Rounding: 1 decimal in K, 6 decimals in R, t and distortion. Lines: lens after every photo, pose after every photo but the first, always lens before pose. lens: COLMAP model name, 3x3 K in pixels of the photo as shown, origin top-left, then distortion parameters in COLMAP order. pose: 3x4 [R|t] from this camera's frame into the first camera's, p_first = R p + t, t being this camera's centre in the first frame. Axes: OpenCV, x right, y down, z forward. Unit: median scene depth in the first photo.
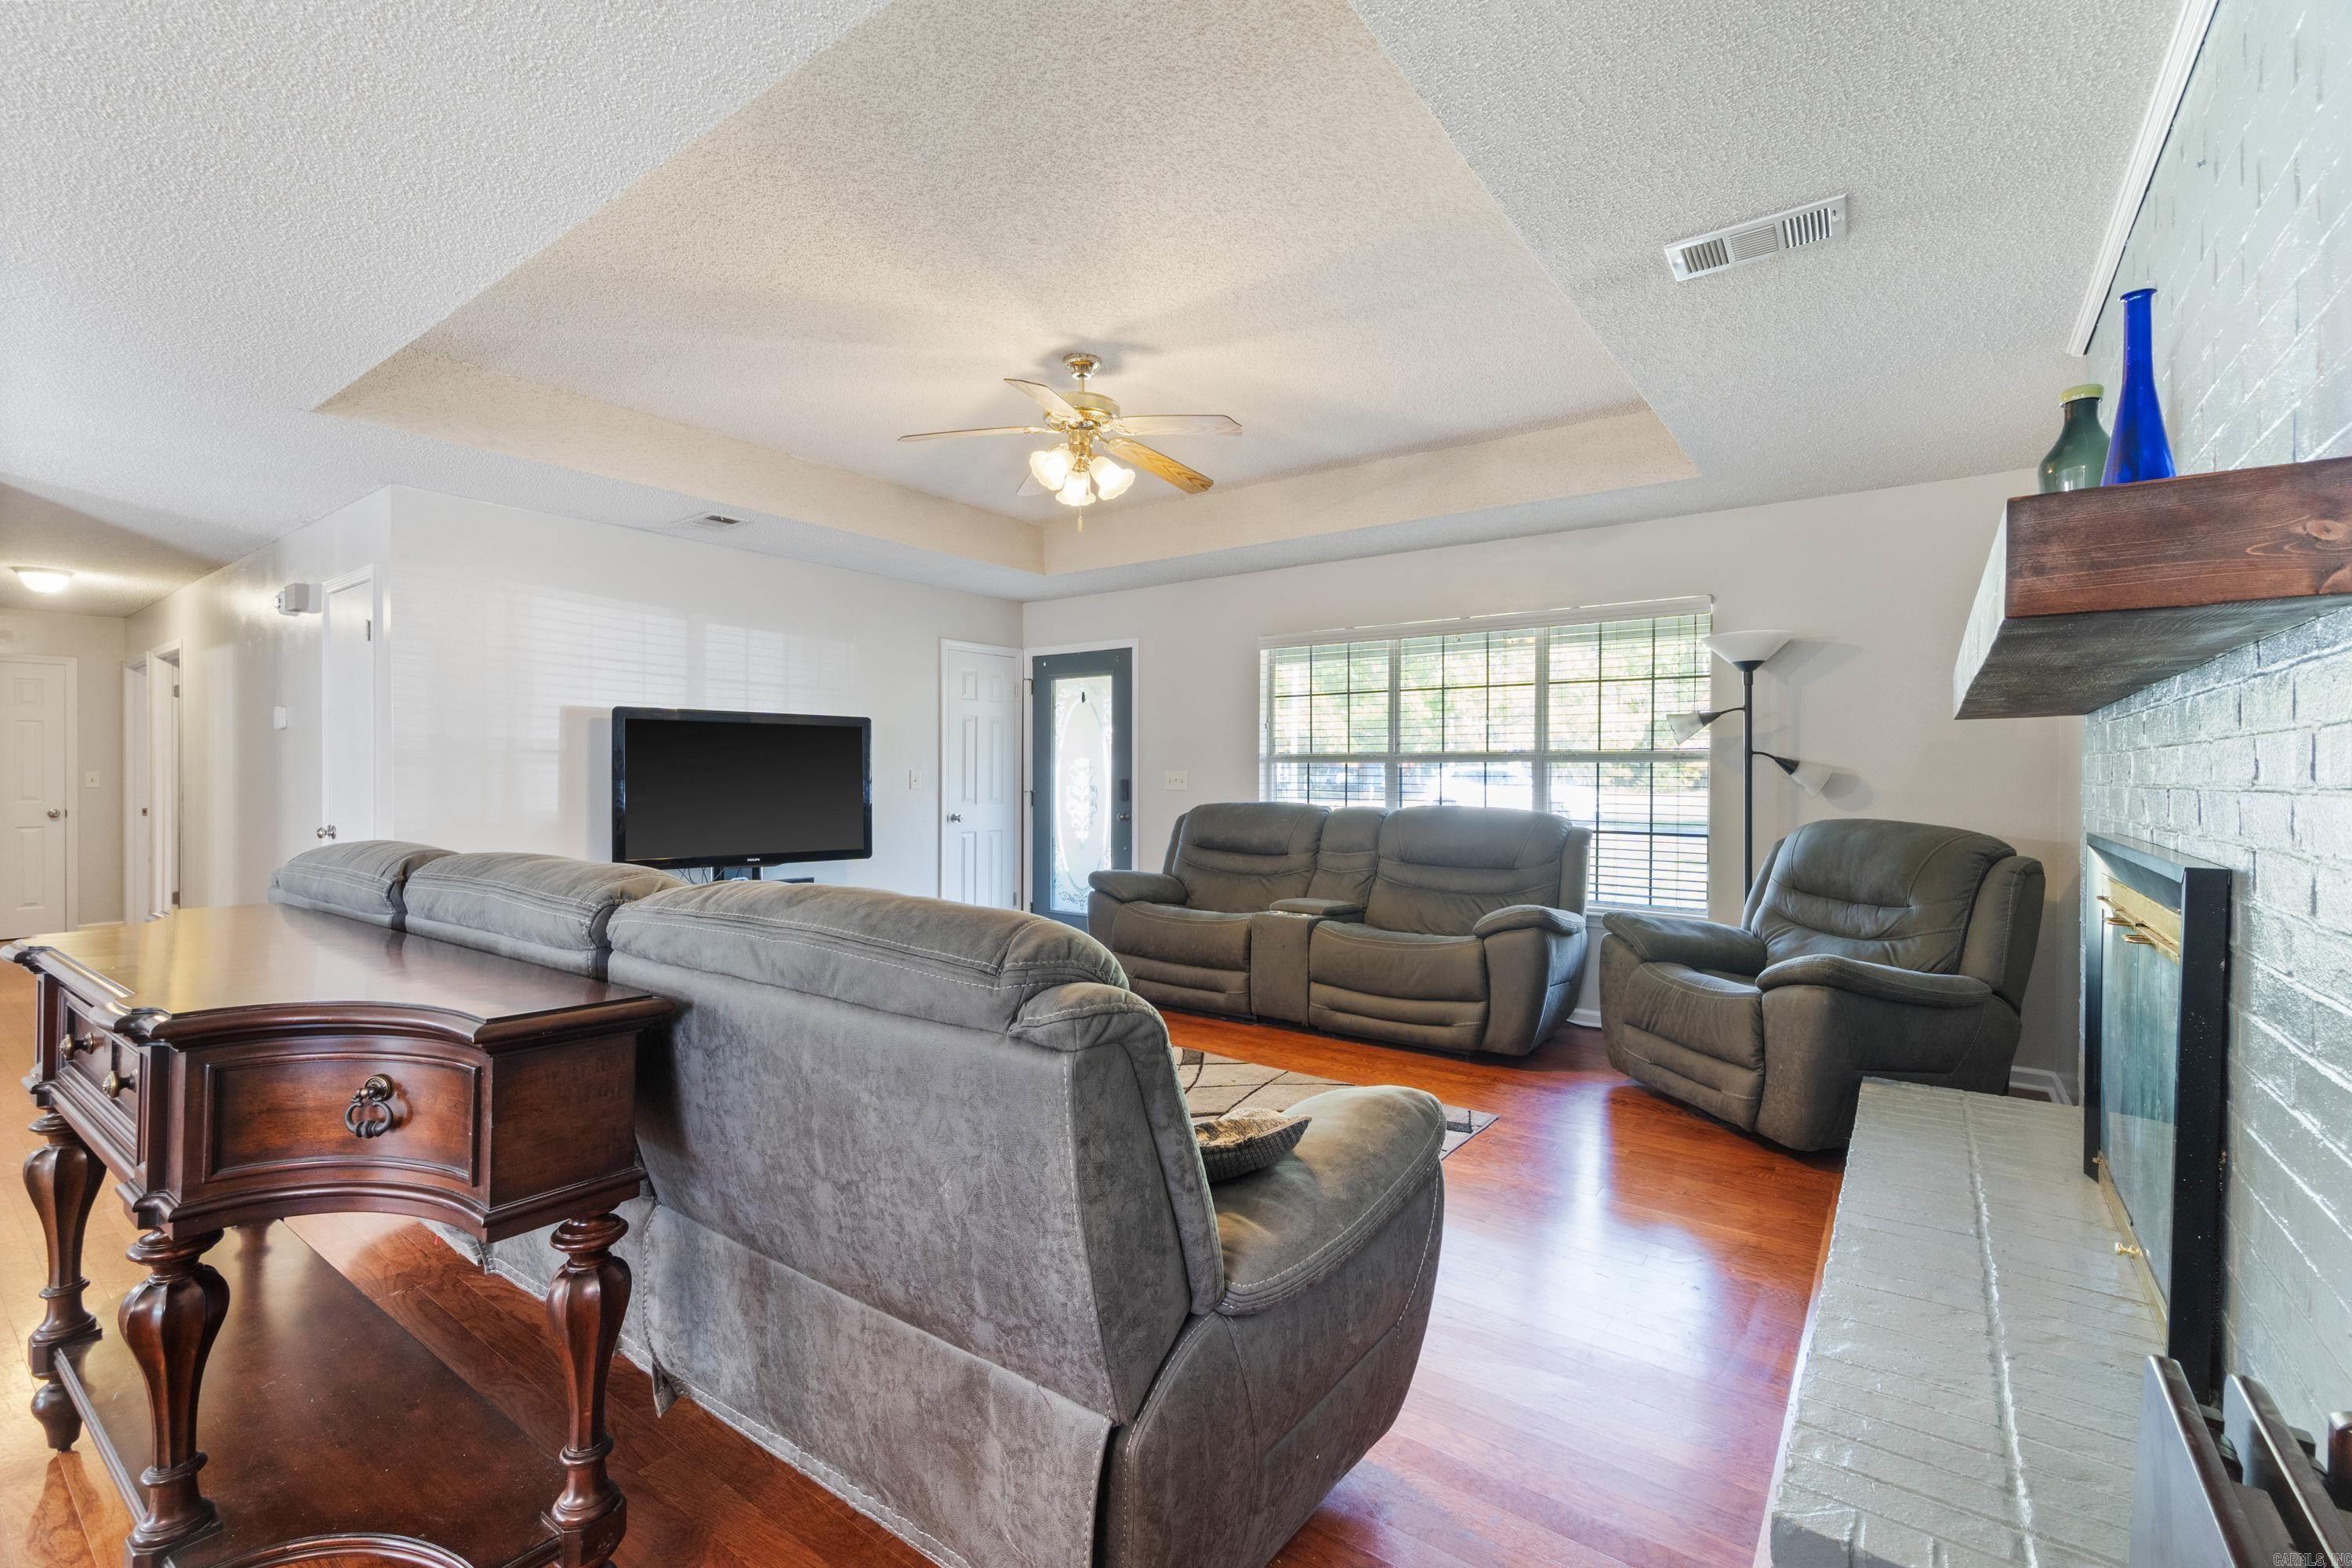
lens RADIAL K [[1015.6, 0, 1163.7], [0, 1015.6, 768.4], [0, 0, 1]] dist [-0.005958, 0.000970]
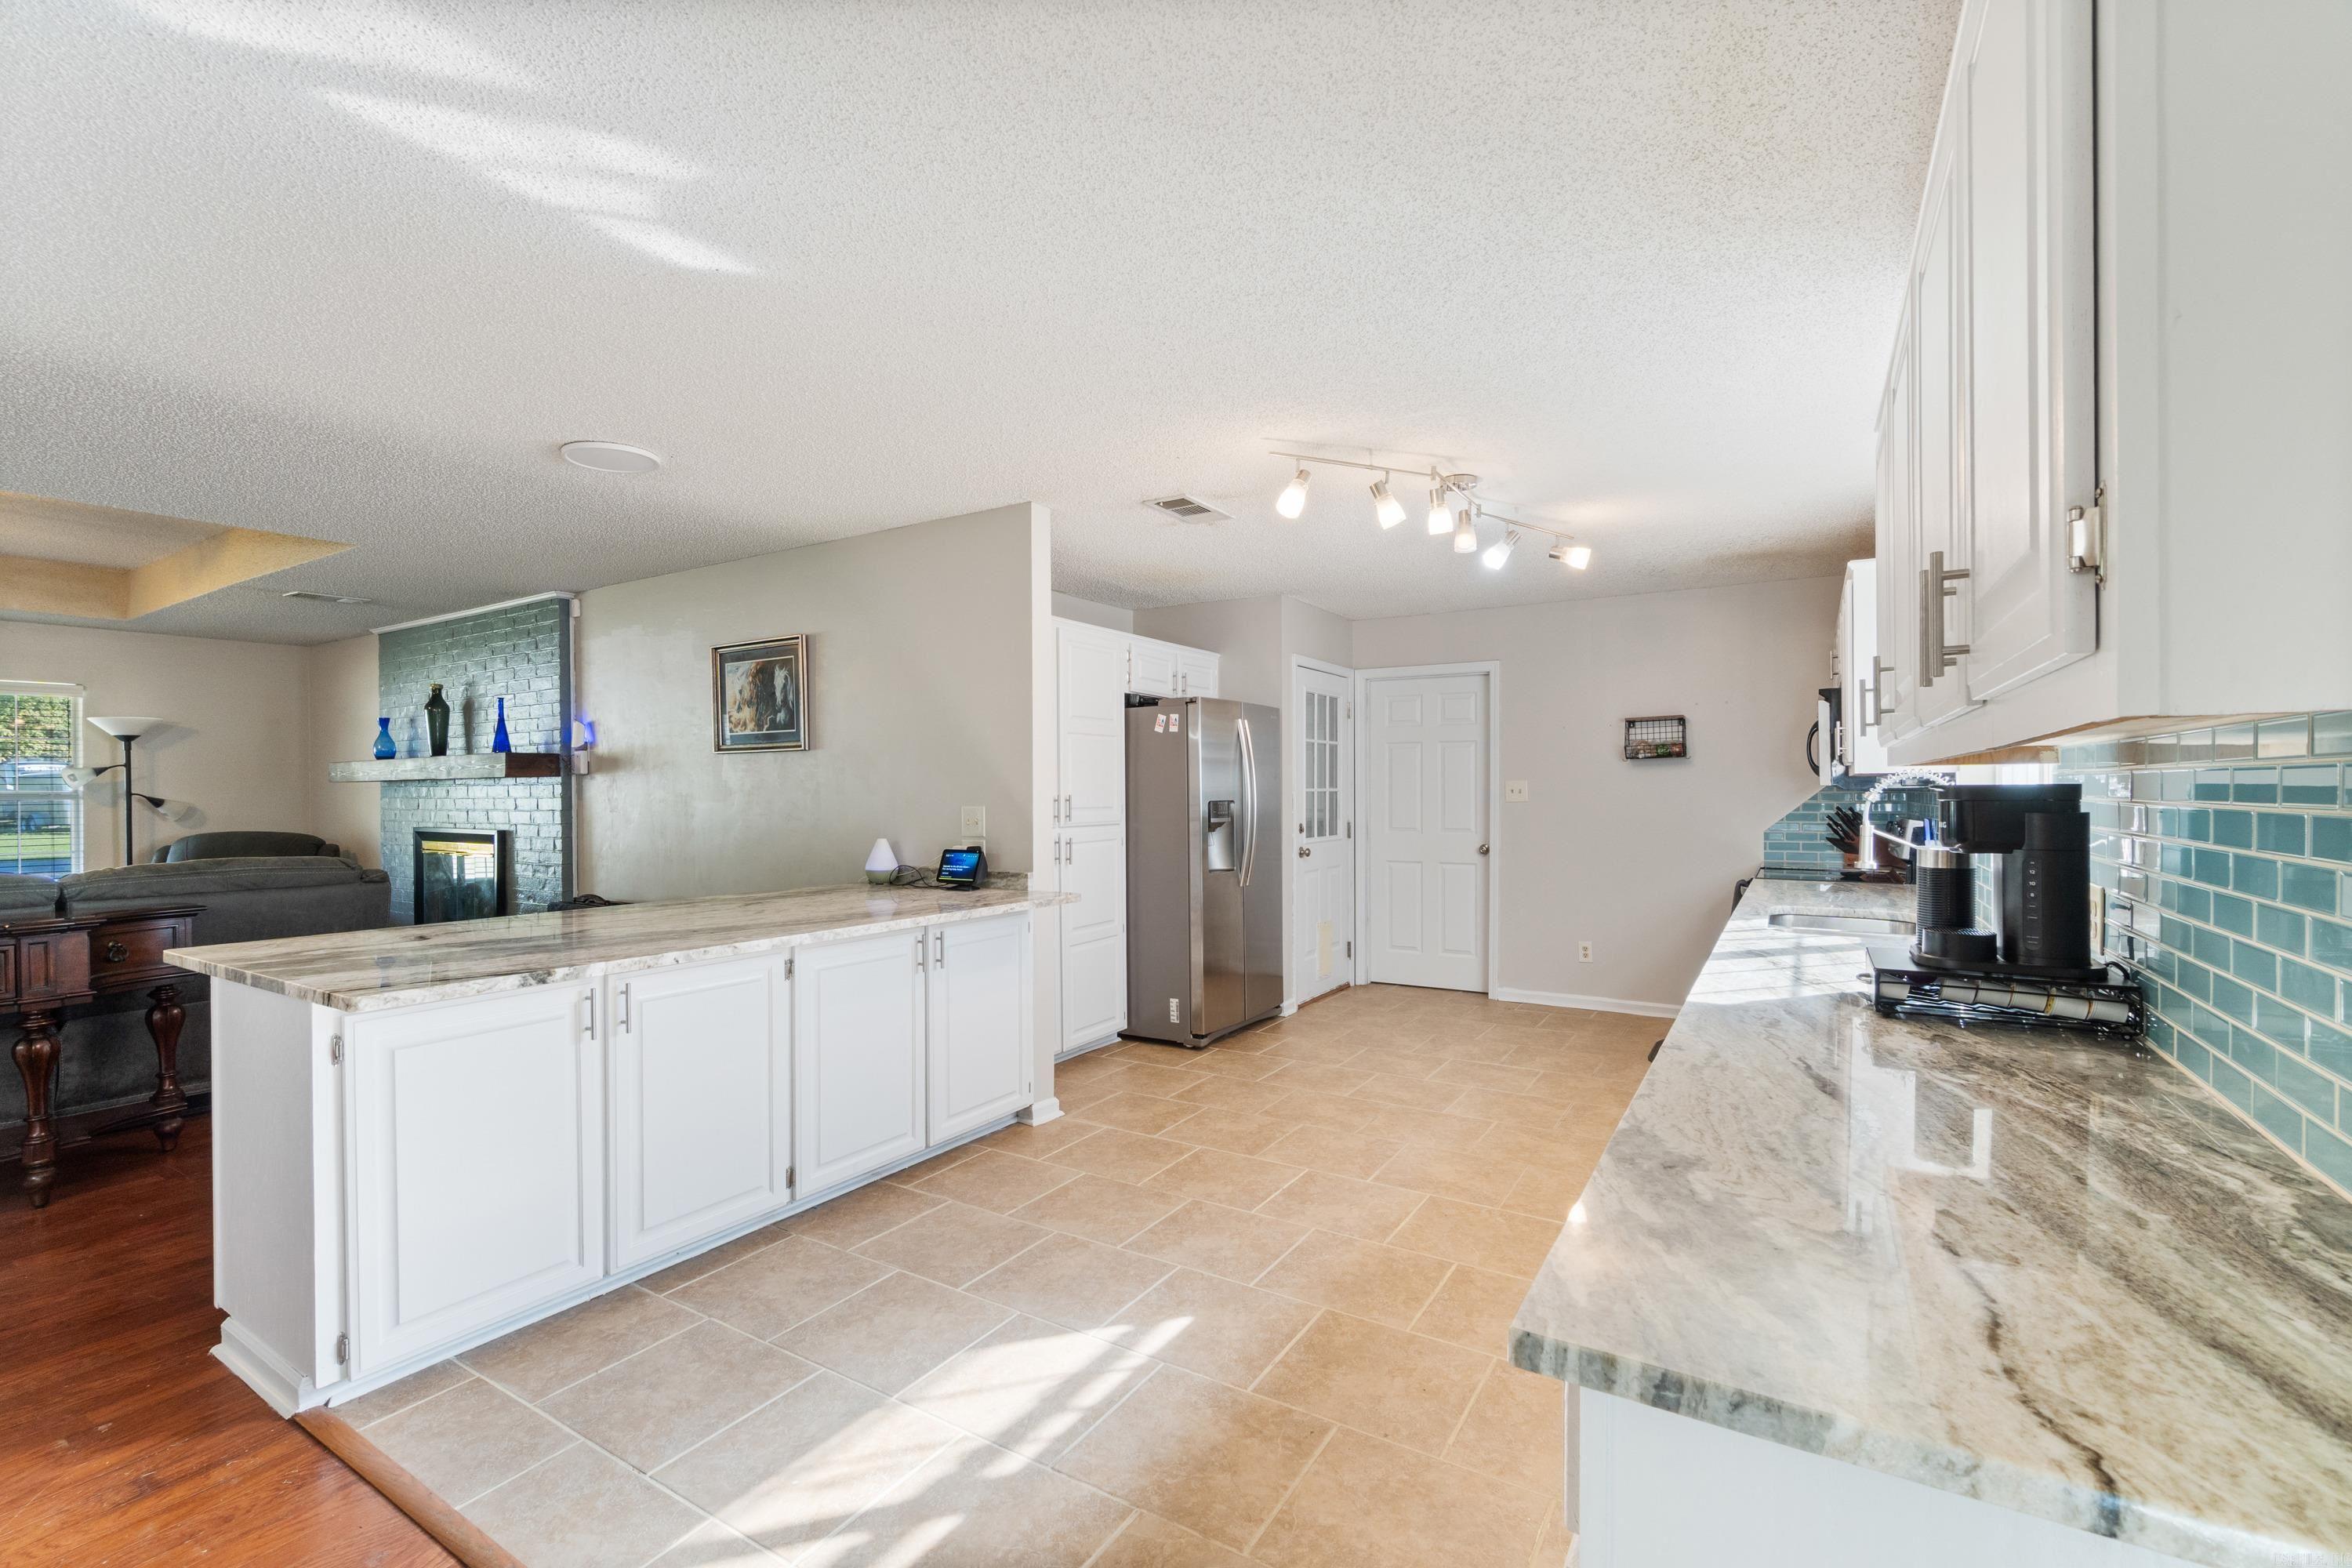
lens RADIAL K [[1015.6, 0, 1171.9], [0, 1015.6, 792.8], [0, 0, 1]] dist [-0.005958, 0.000970]
pose [[-0.090253, -0.008838, 0.995880, -0.968676], [0.001934, 0.999957, 0.009050, -0.024873], [-0.995917, 0.002743, -0.090232, -0.397129]]
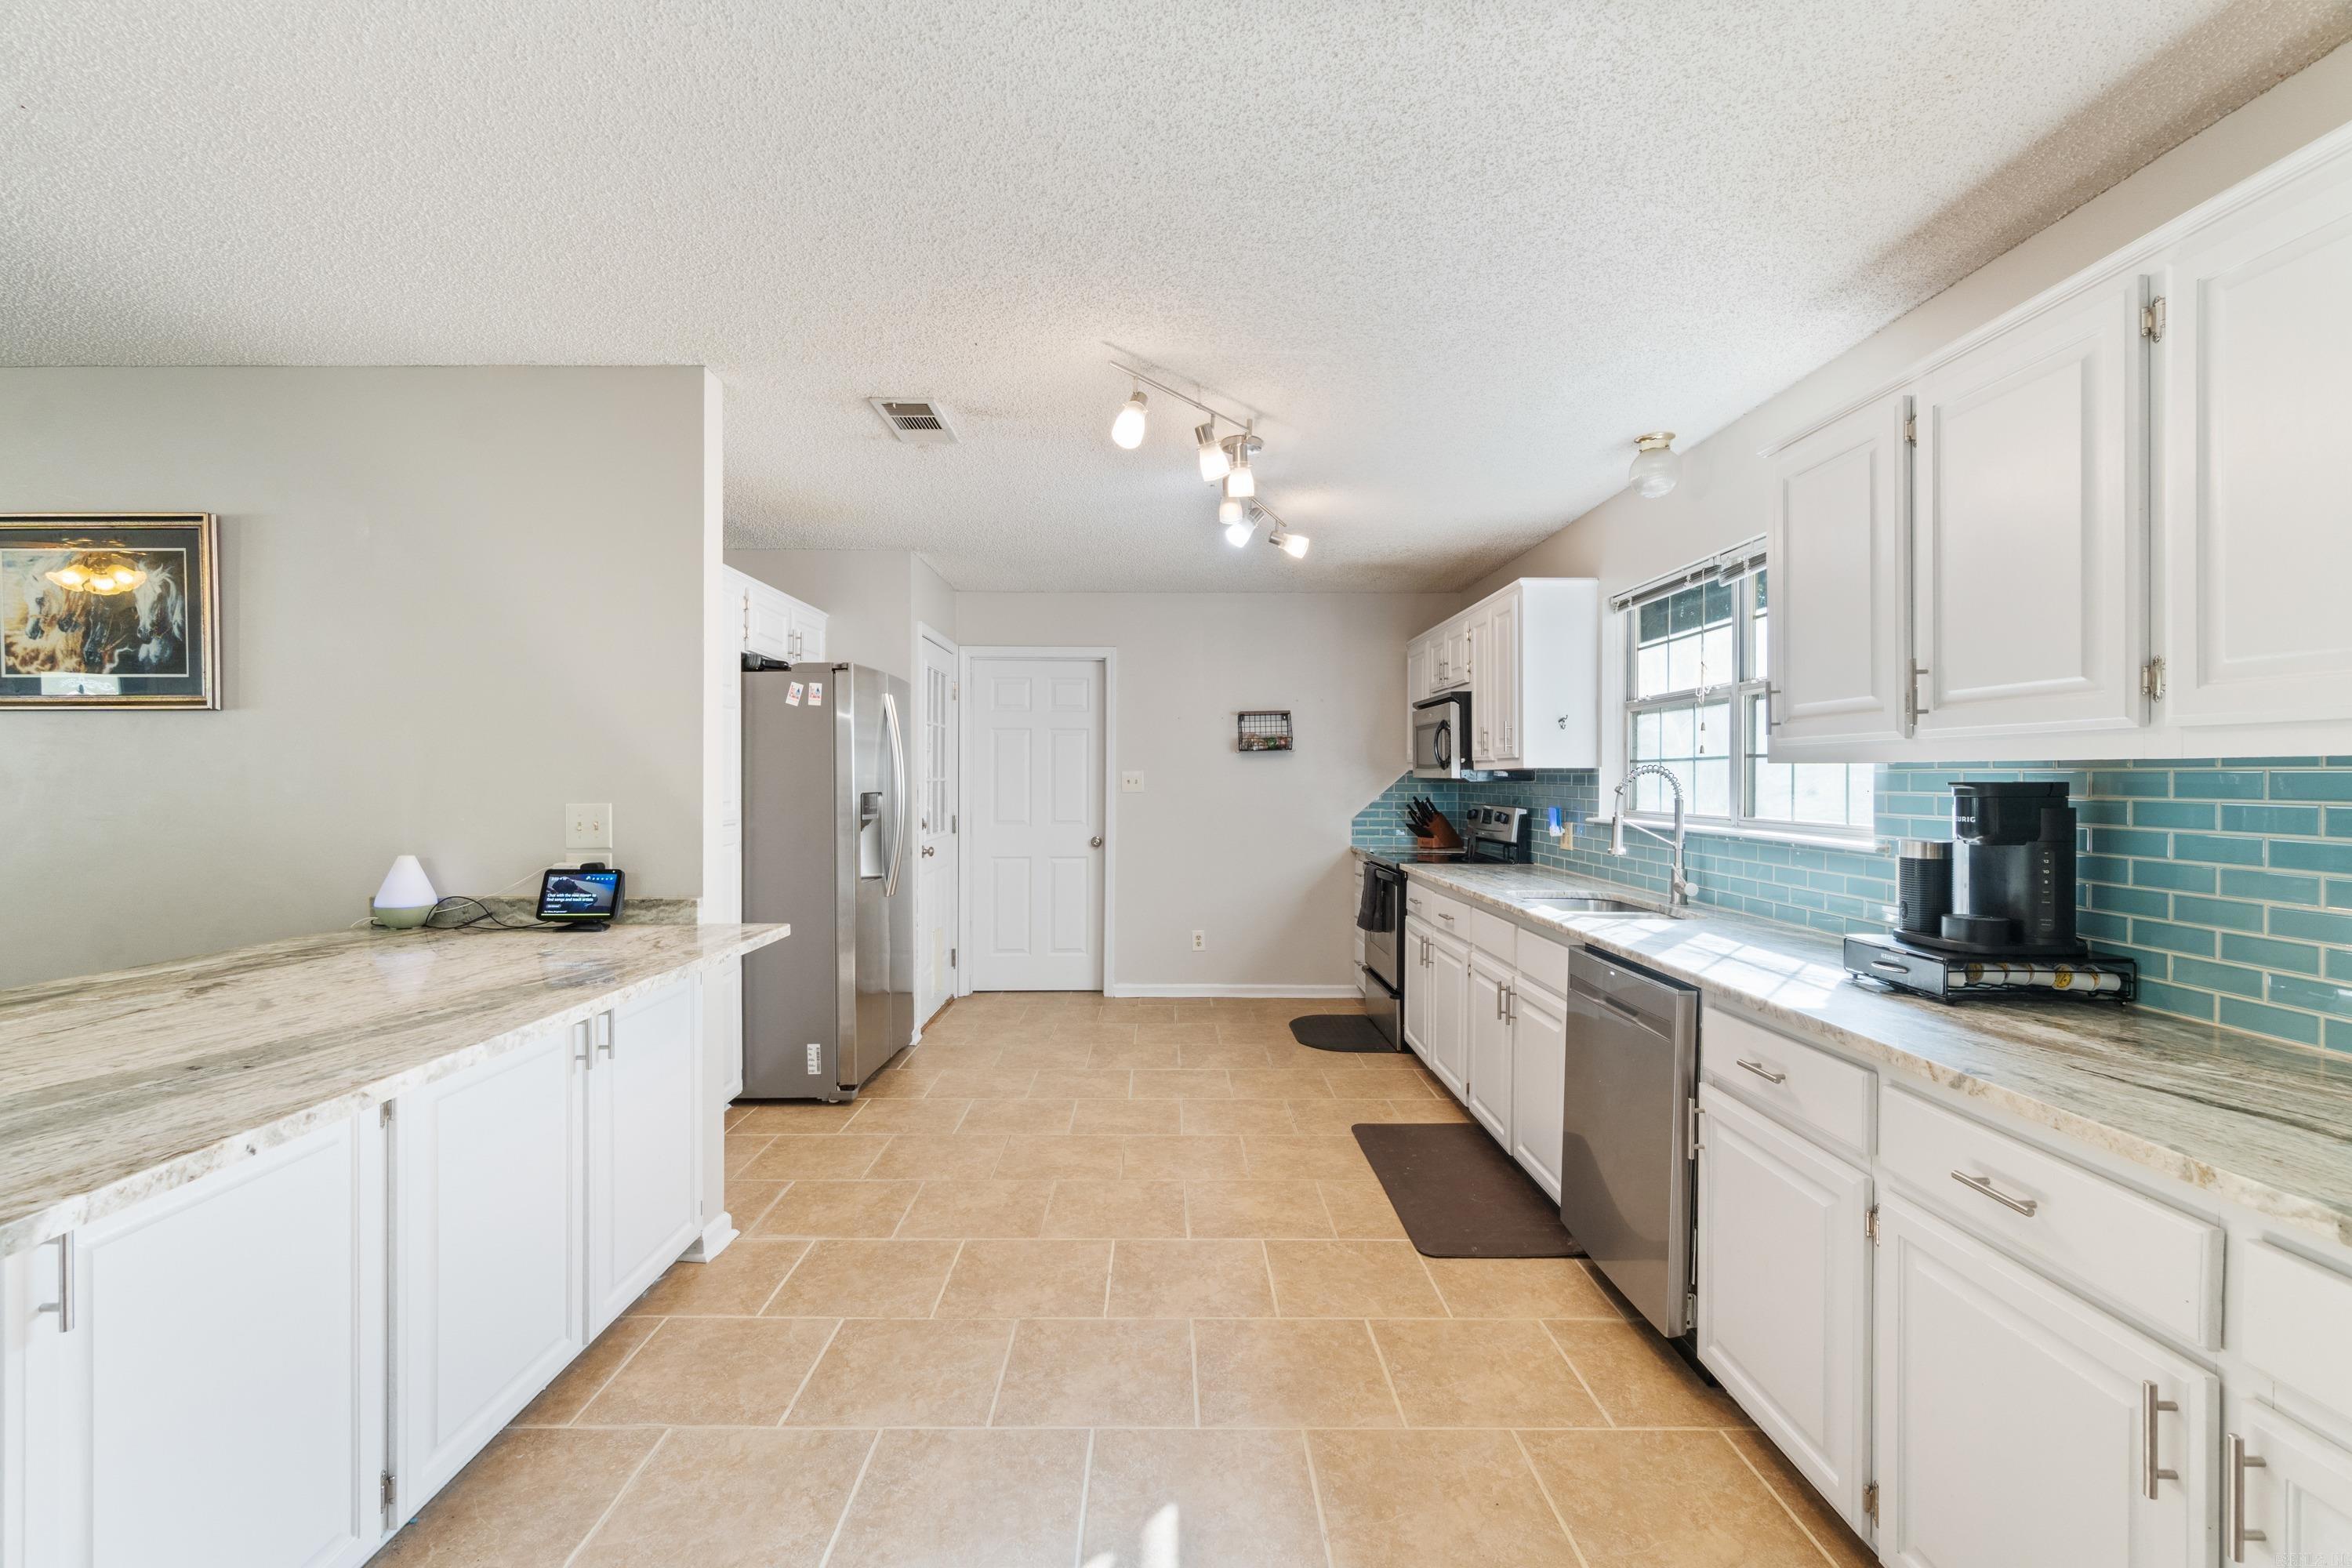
lens RADIAL K [[1015.6, 0, 1168.6], [0, 1015.6, 777.2], [0, 0, 1]] dist [-0.005958, 0.000970]
pose [[-0.602956, -0.007390, 0.797740, -0.761218], [-0.006764, 0.999969, 0.004152, -0.025223], [-0.797746, -0.002892, -0.602987, -0.228376]]
